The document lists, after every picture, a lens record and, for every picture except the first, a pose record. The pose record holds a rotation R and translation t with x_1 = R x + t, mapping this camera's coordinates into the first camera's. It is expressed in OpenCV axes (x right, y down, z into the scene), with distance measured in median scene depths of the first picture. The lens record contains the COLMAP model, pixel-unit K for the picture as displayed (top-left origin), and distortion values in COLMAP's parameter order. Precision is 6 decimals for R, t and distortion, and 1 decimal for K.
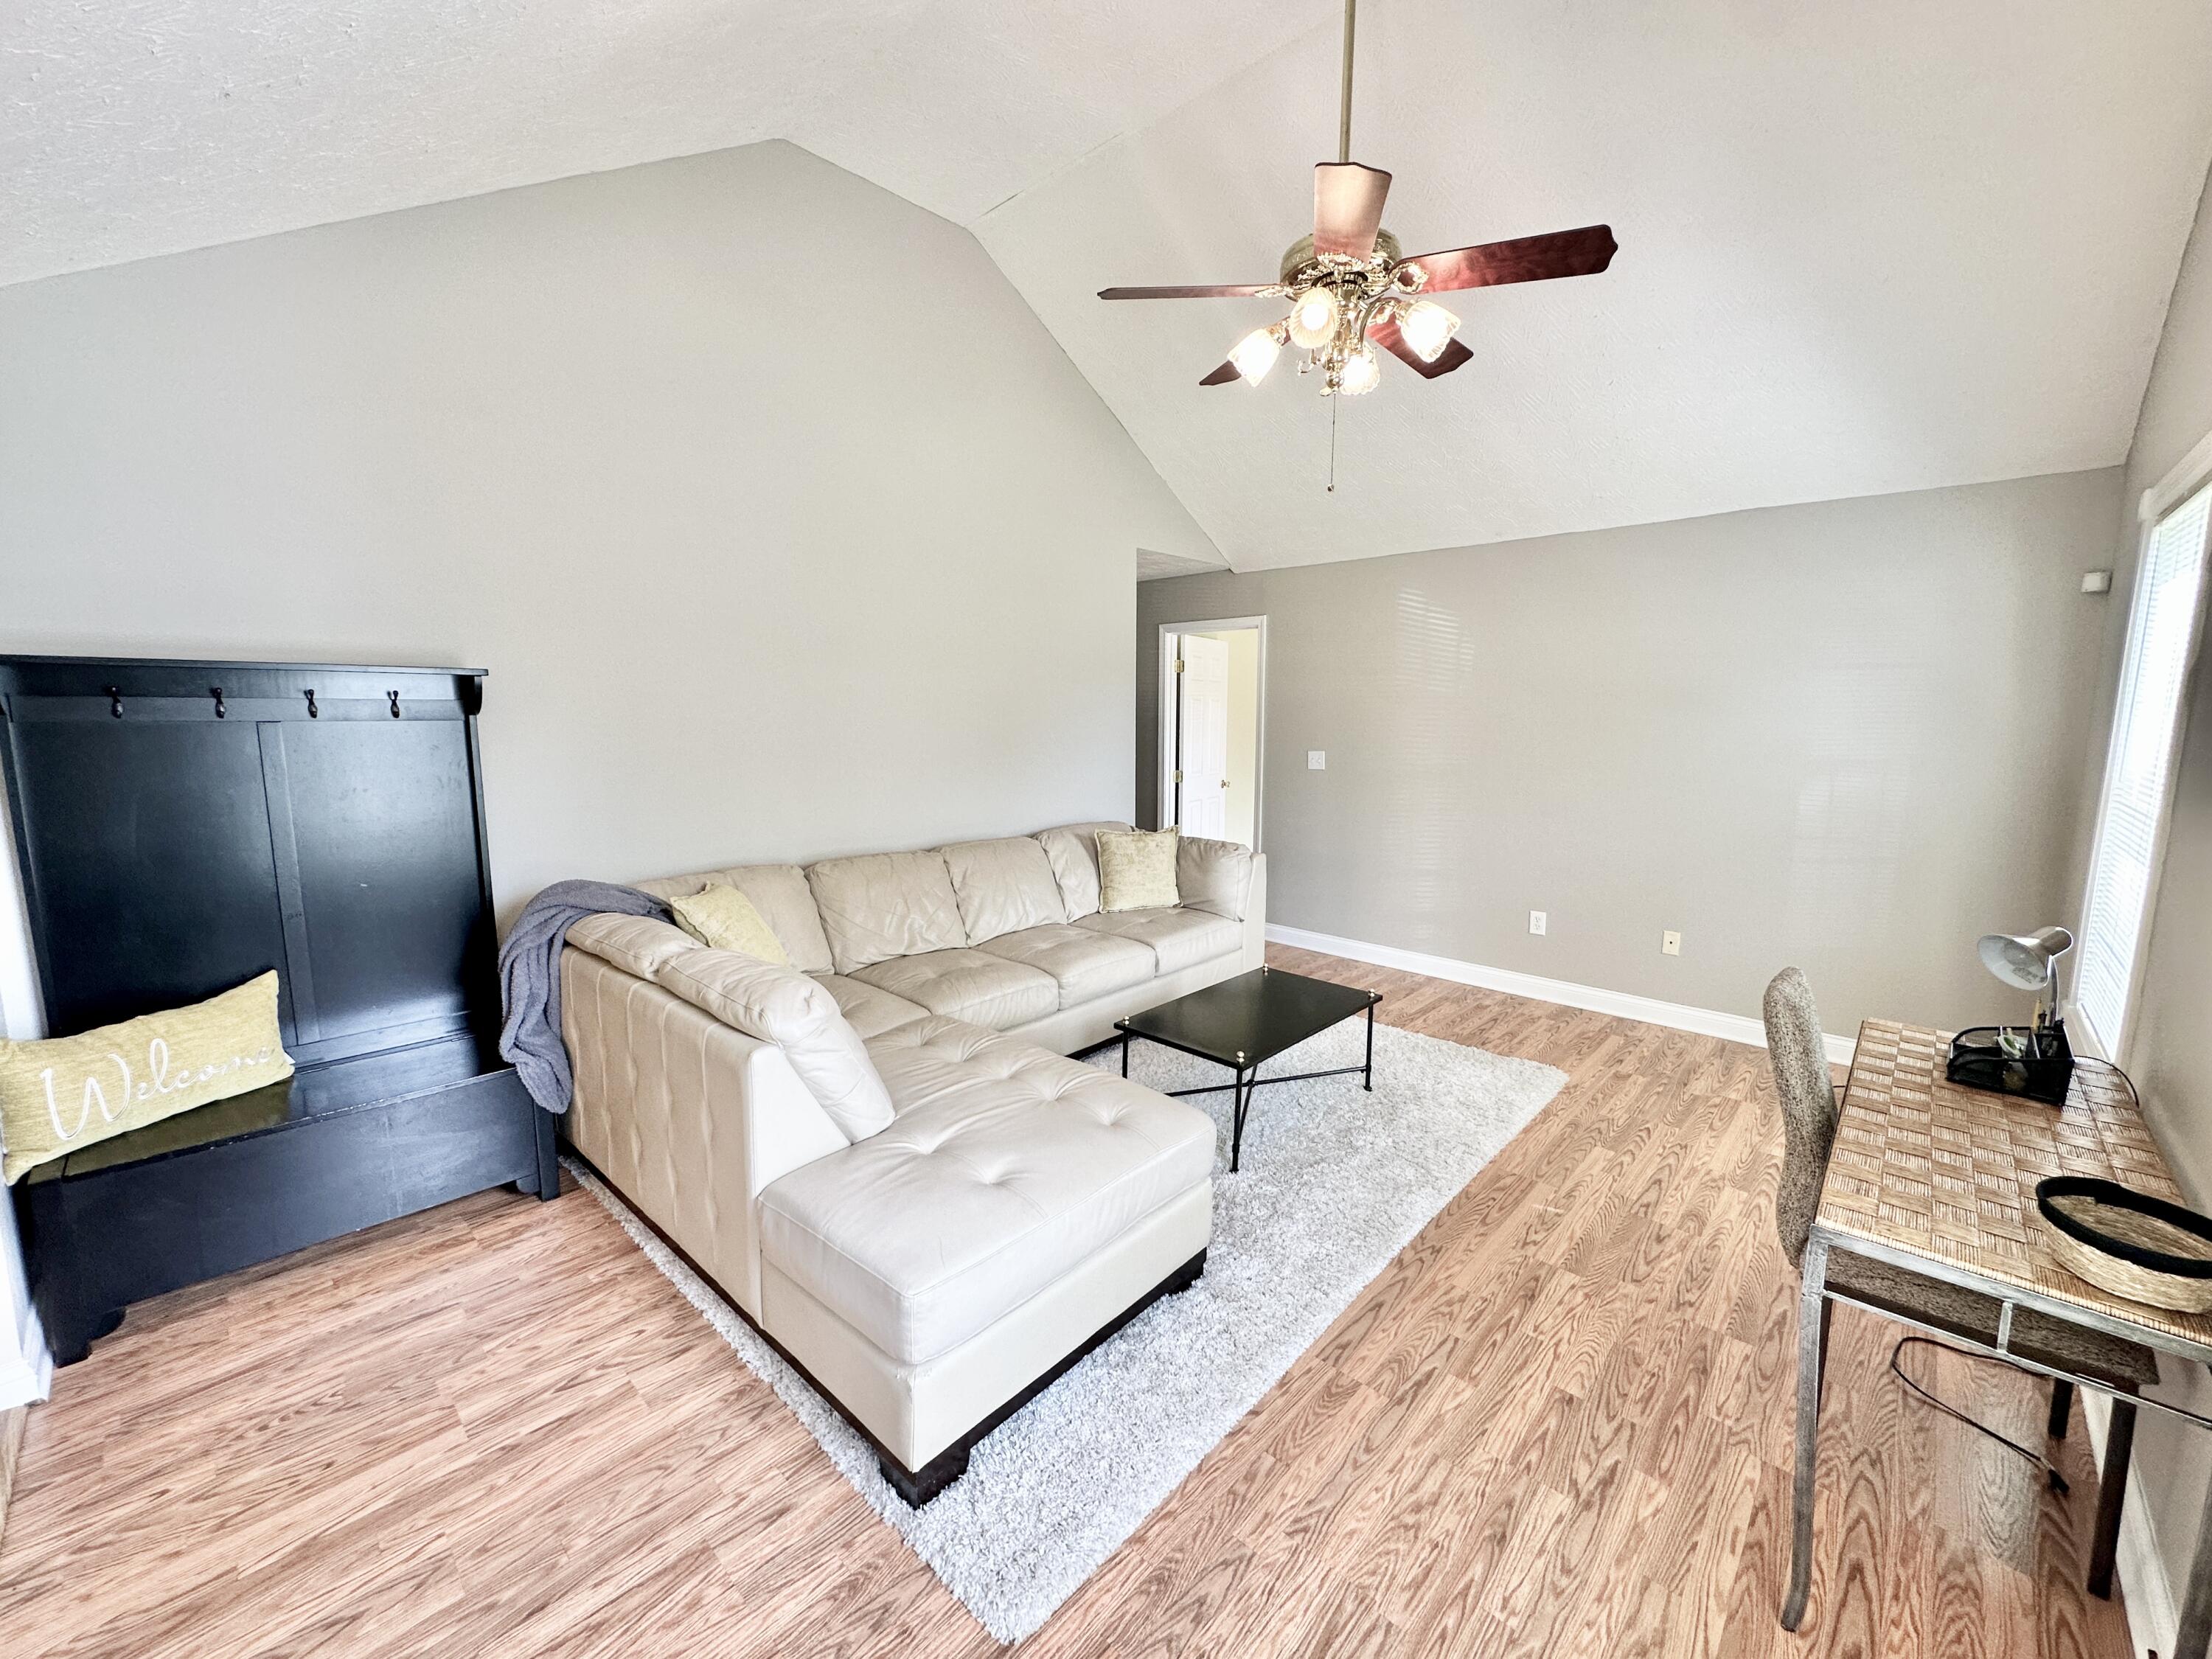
lens RADIAL K [[881.1, 0, 1107.1], [0, 881.1, 827.1], [0, 0, 1]] dist [-0.003260, 0.000543]
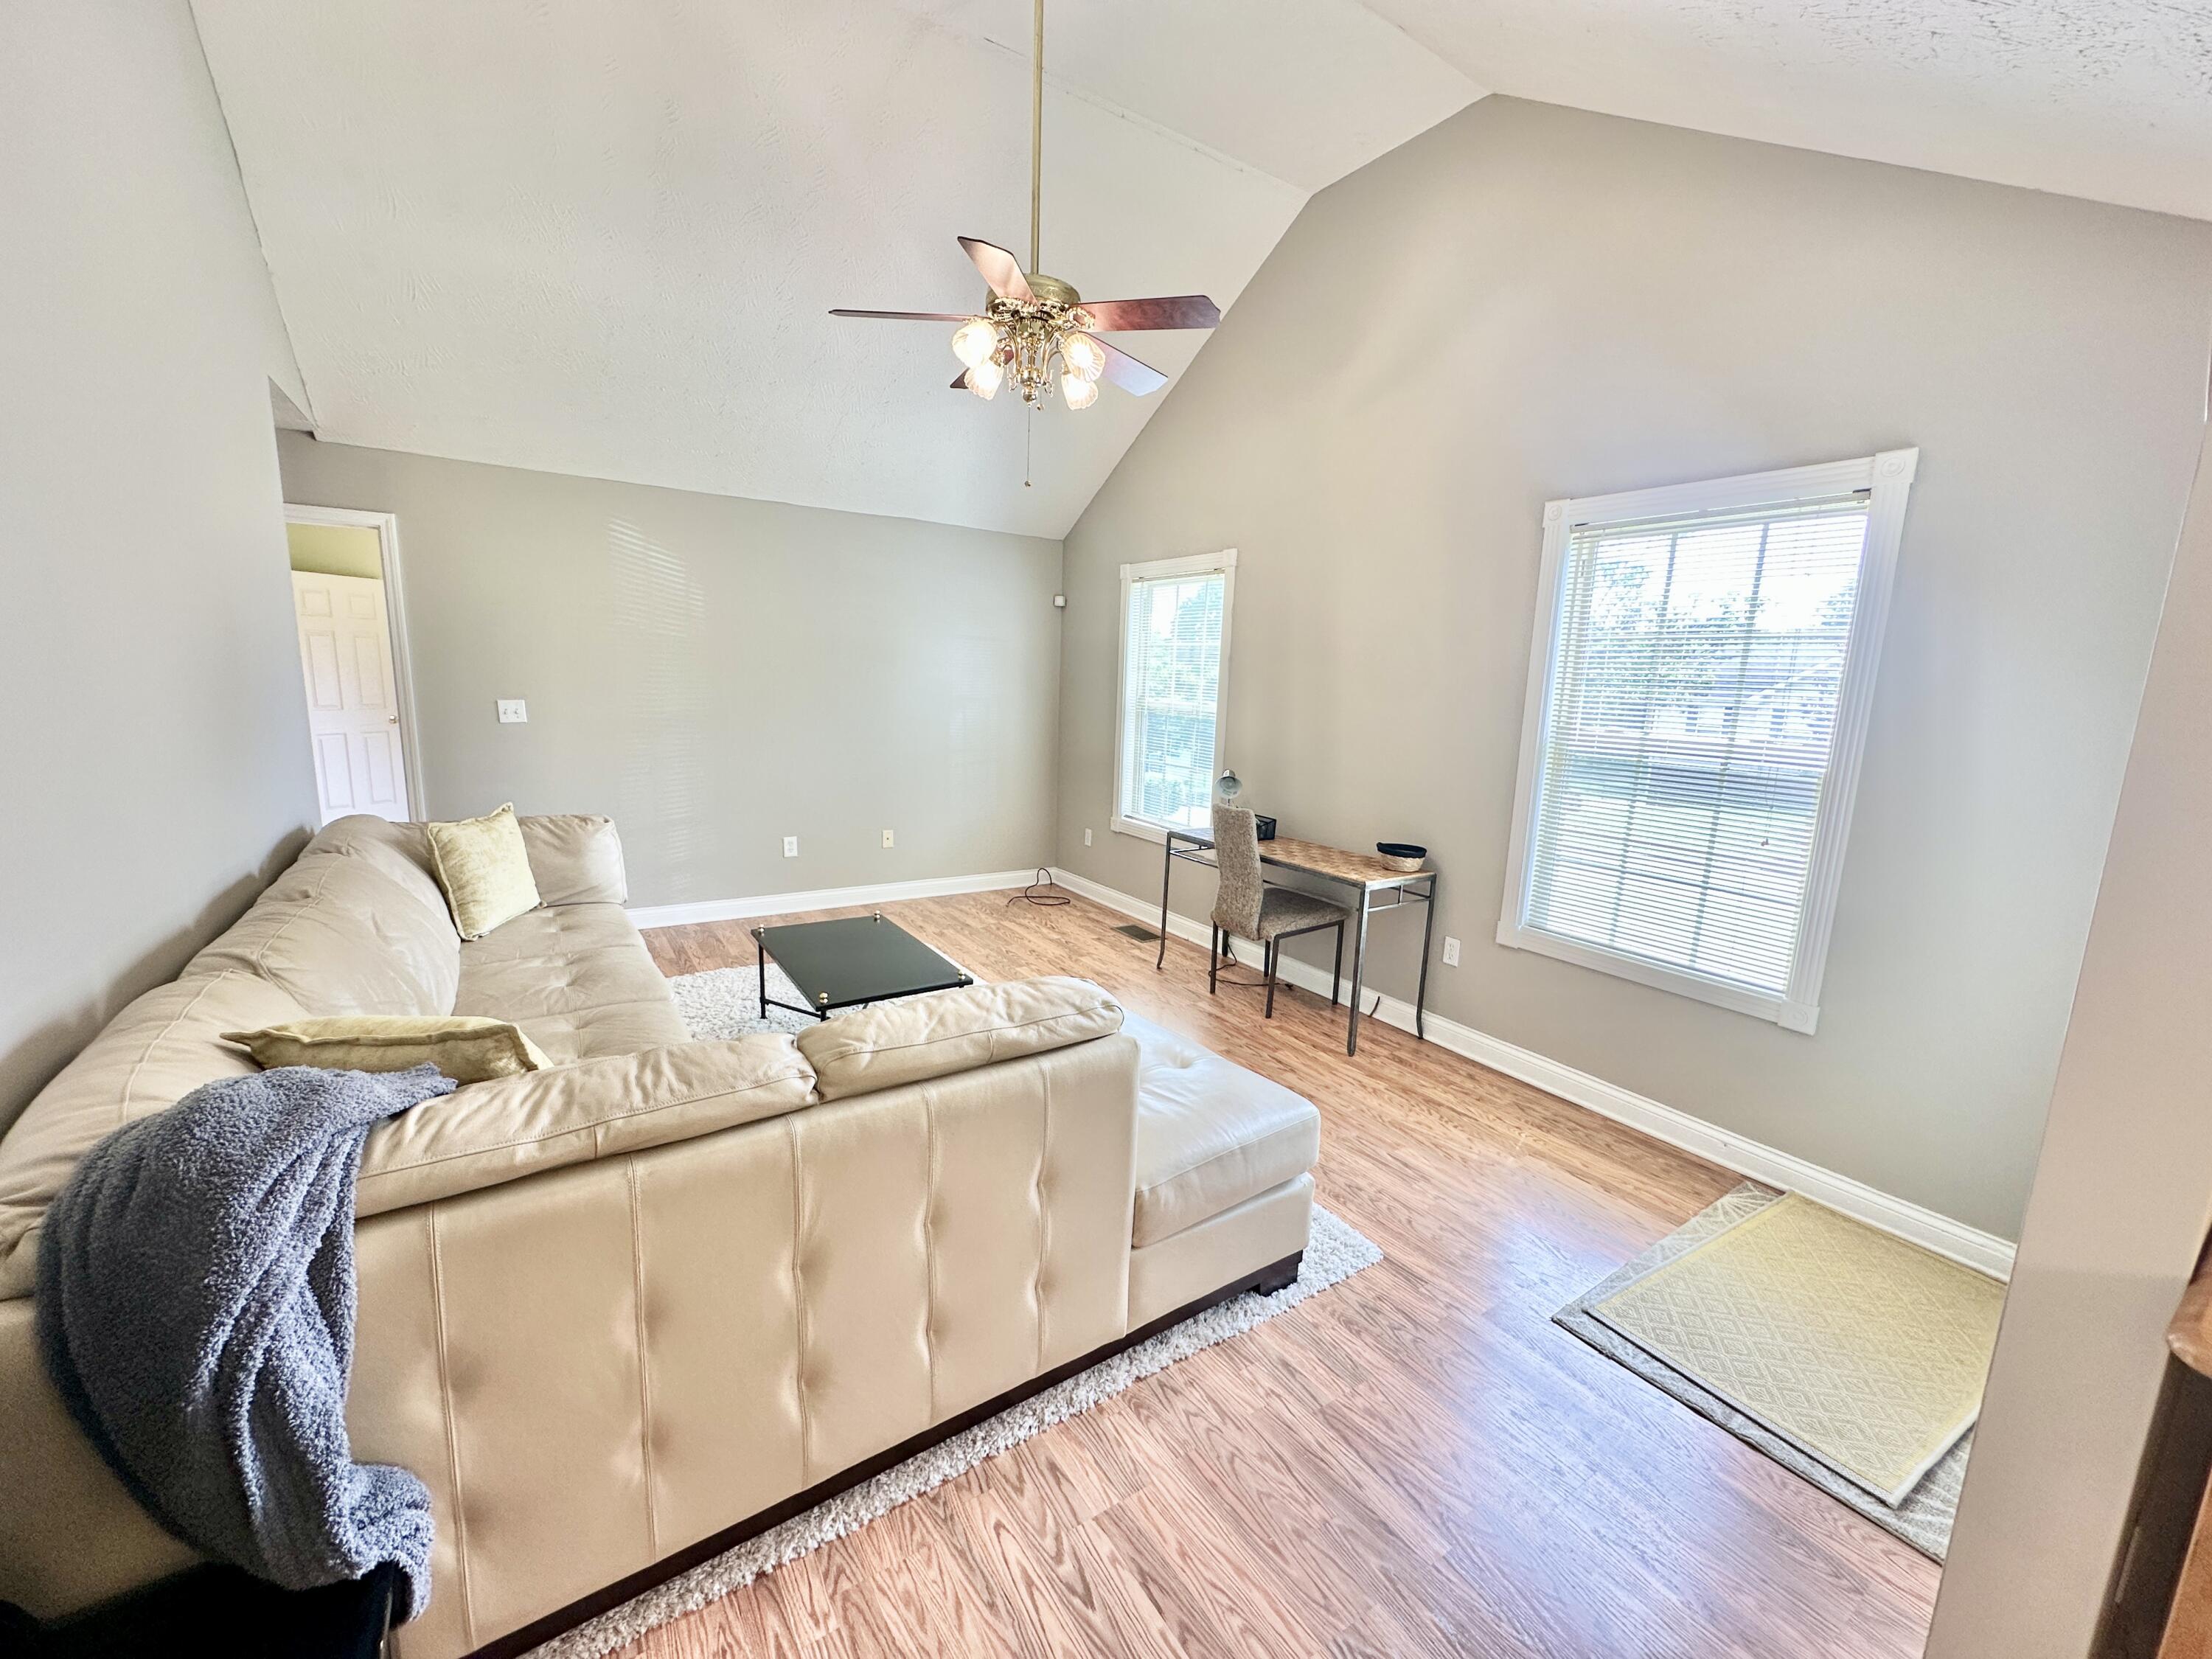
lens RADIAL K [[881.1, 0, 1107.1], [0, 881.1, 827.1], [0, 0, 1]] dist [-0.003260, 0.000543]
pose [[0.227123, -0.158754, 0.960839, -0.933491], [0.094204, 0.985578, 0.140573, -0.069647], [-0.969299, 0.058588, 0.238803, 0.595121]]
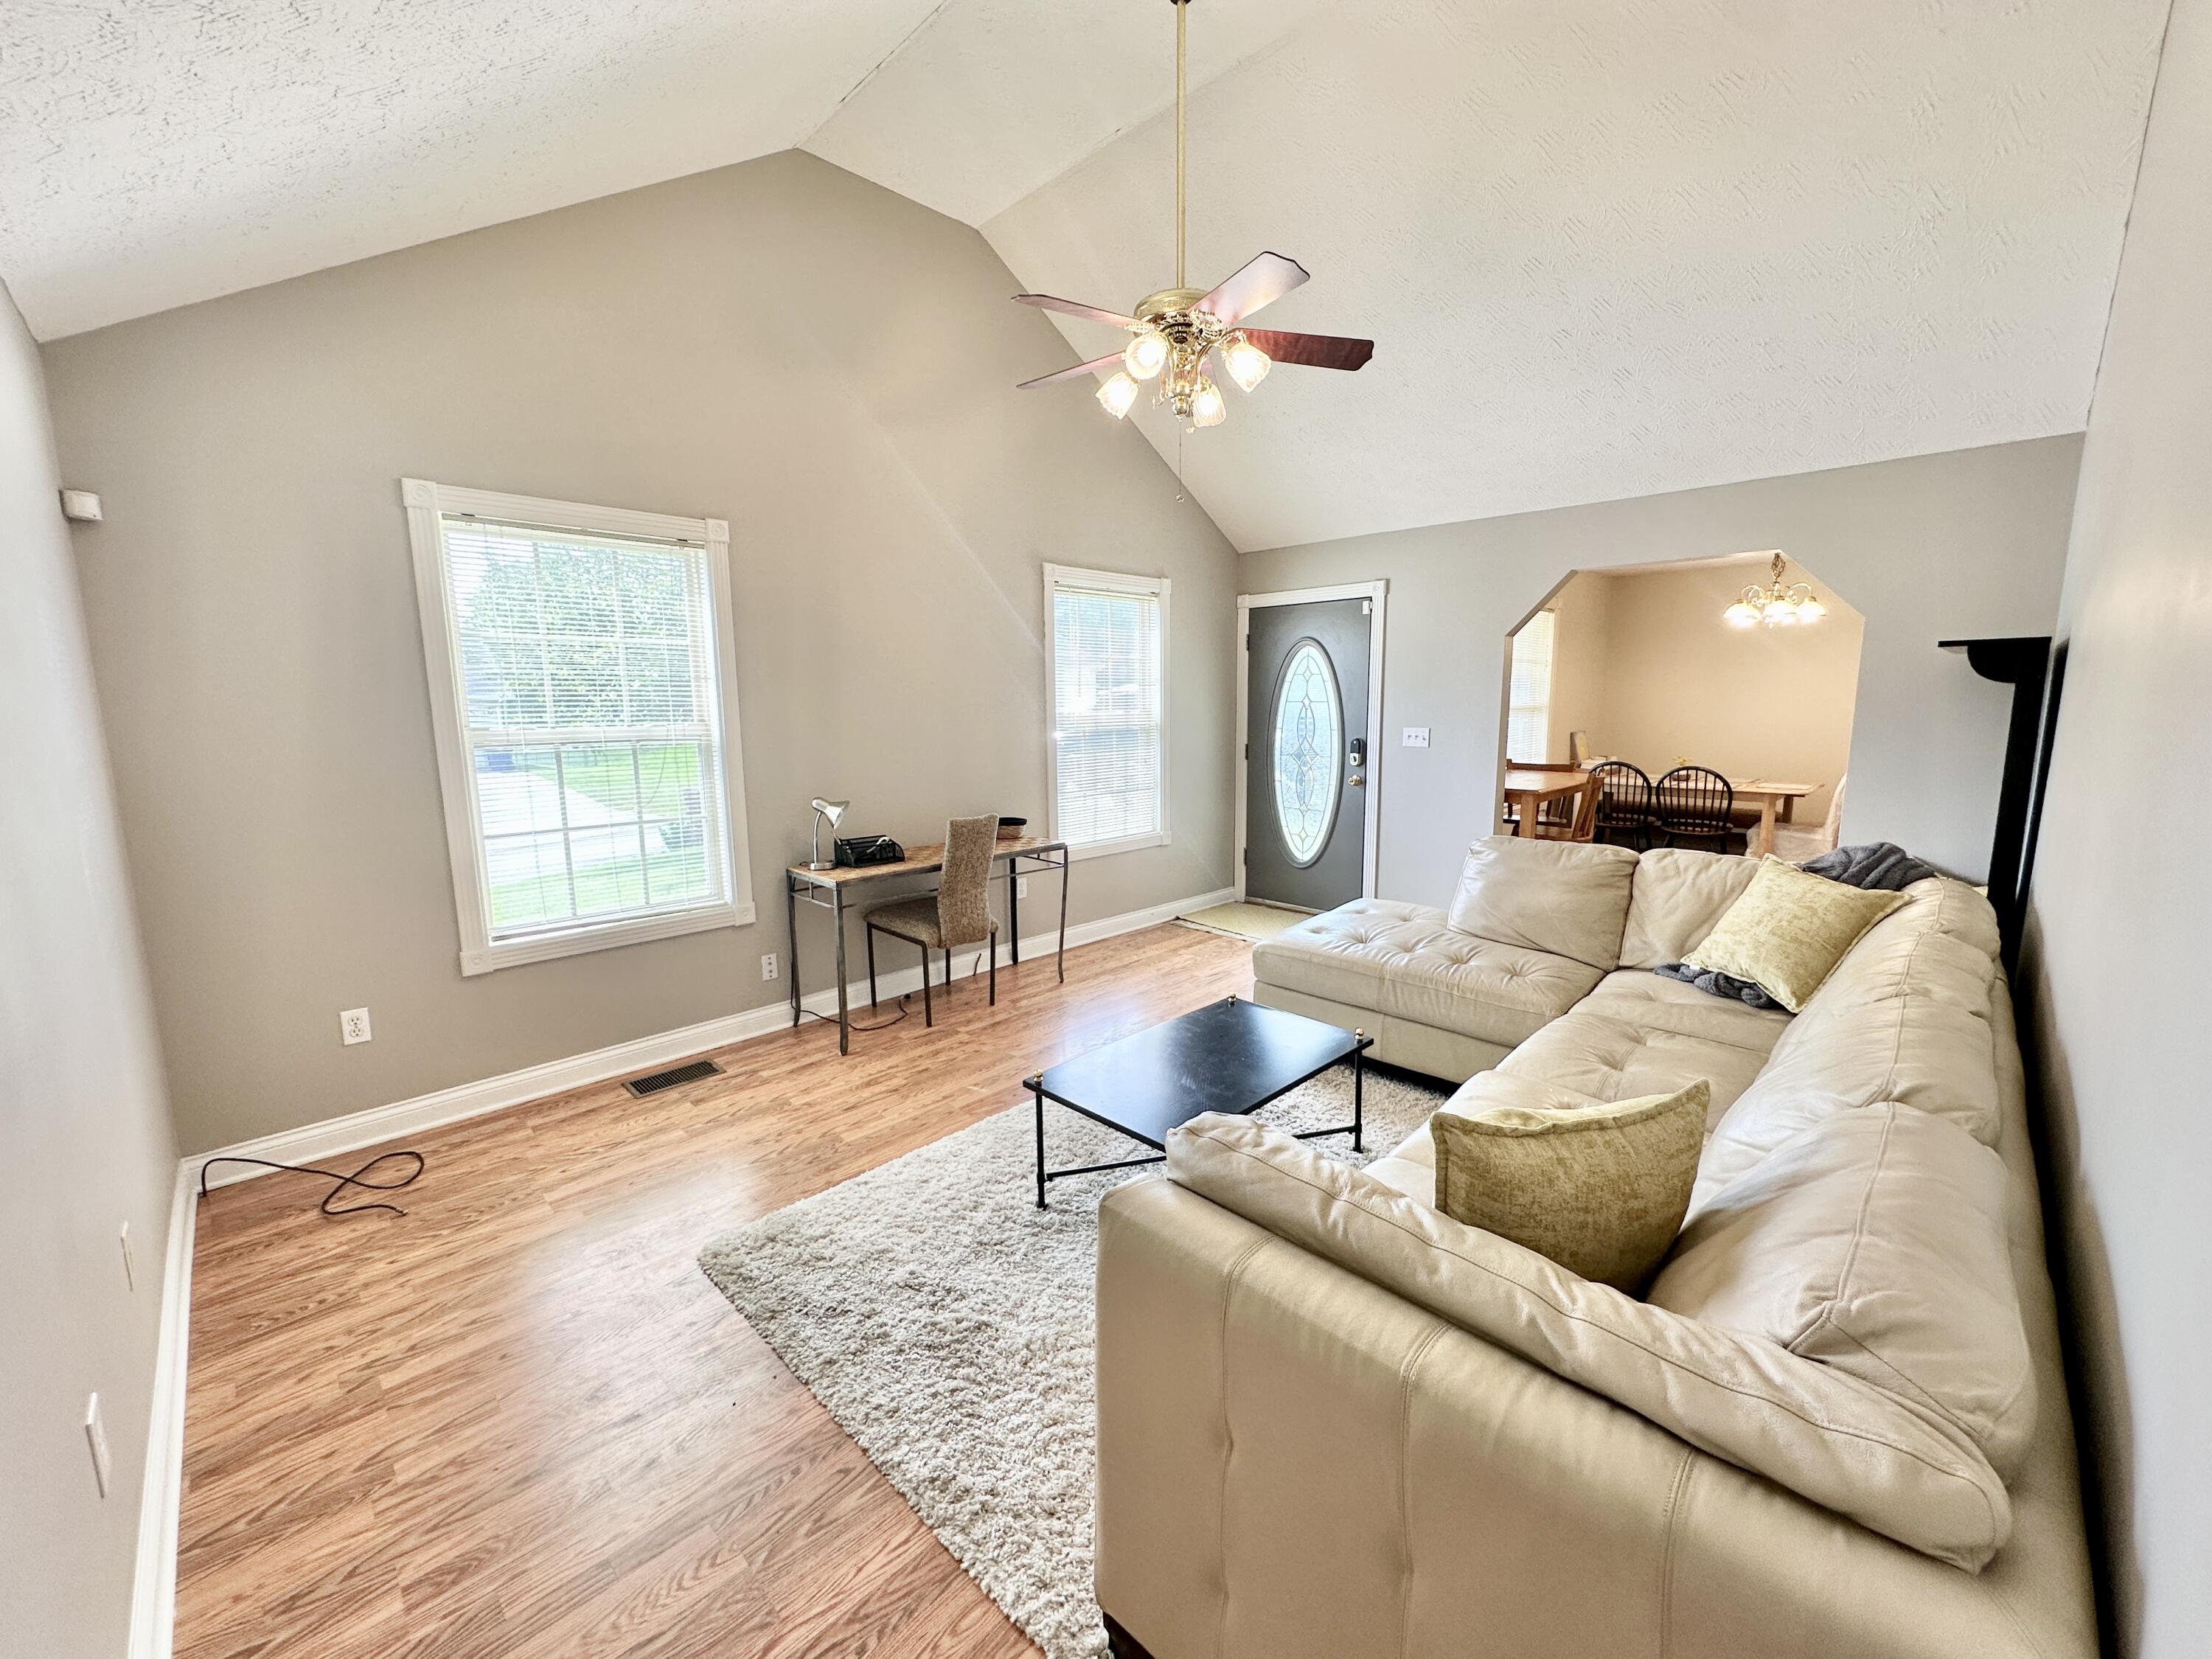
lens RADIAL K [[881.1, 0, 1107.1], [0, 881.1, 827.1], [0, 0, 1]] dist [-0.003260, 0.000543]
pose [[-0.999631, -0.002554, 0.027057, 0.304720], [0.005165, 0.959578, 0.281395, -0.277476], [-0.026682, 0.281431, -0.959210, 2.191226]]
